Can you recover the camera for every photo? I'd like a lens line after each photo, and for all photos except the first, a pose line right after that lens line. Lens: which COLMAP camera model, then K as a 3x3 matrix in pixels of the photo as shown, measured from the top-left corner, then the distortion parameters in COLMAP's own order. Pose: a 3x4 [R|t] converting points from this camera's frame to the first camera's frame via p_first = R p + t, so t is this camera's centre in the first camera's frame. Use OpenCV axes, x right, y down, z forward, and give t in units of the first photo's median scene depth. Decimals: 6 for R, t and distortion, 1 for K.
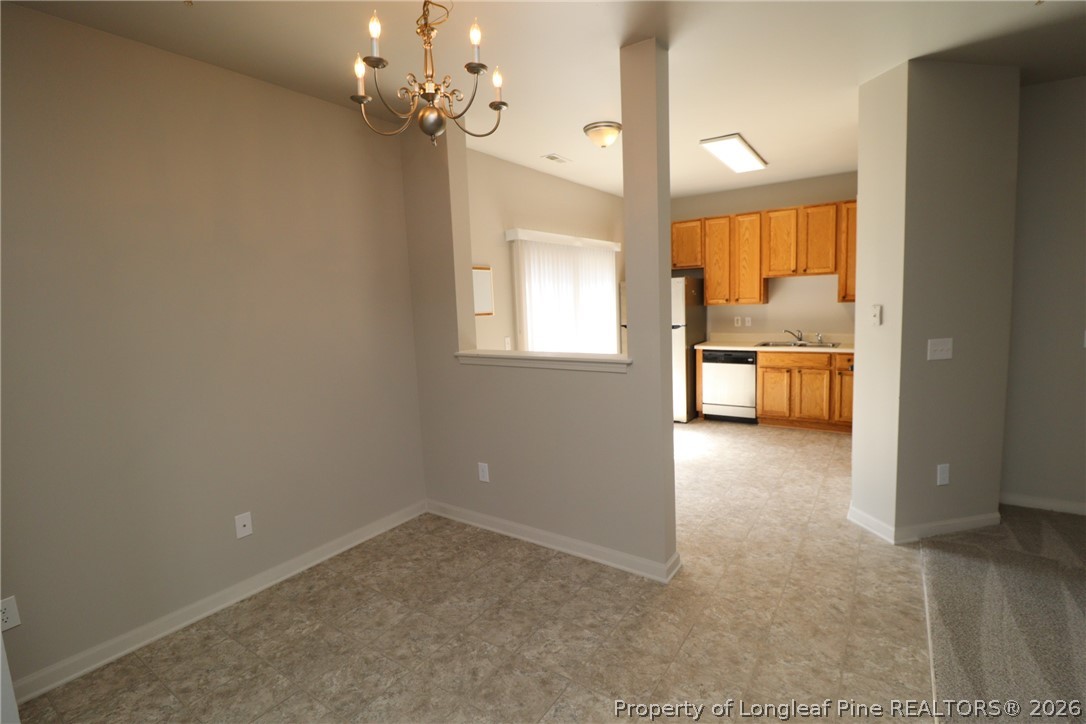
lens RADIAL K [[503.7, 0, 556.6], [0, 503.7, 354.0], [0, 0, 1]] dist [-0.004054, -0.007563]
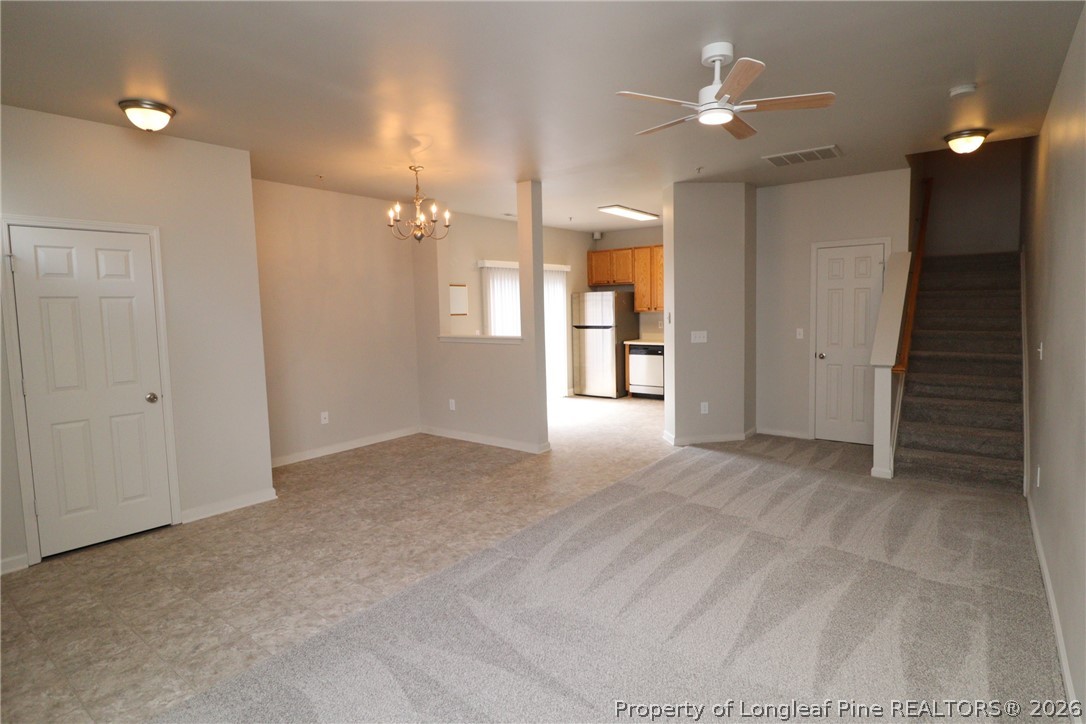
lens RADIAL K [[560.7, 0, 556.1], [0, 560.7, 349.4], [0, 0, 1]] dist [0.000093, -0.000018]
pose [[0.998218, 0.021194, -0.055787, 0.193123], [-0.022749, 0.999366, -0.027392, 0.054382], [0.055171, 0.028612, 0.998067, -0.558265]]
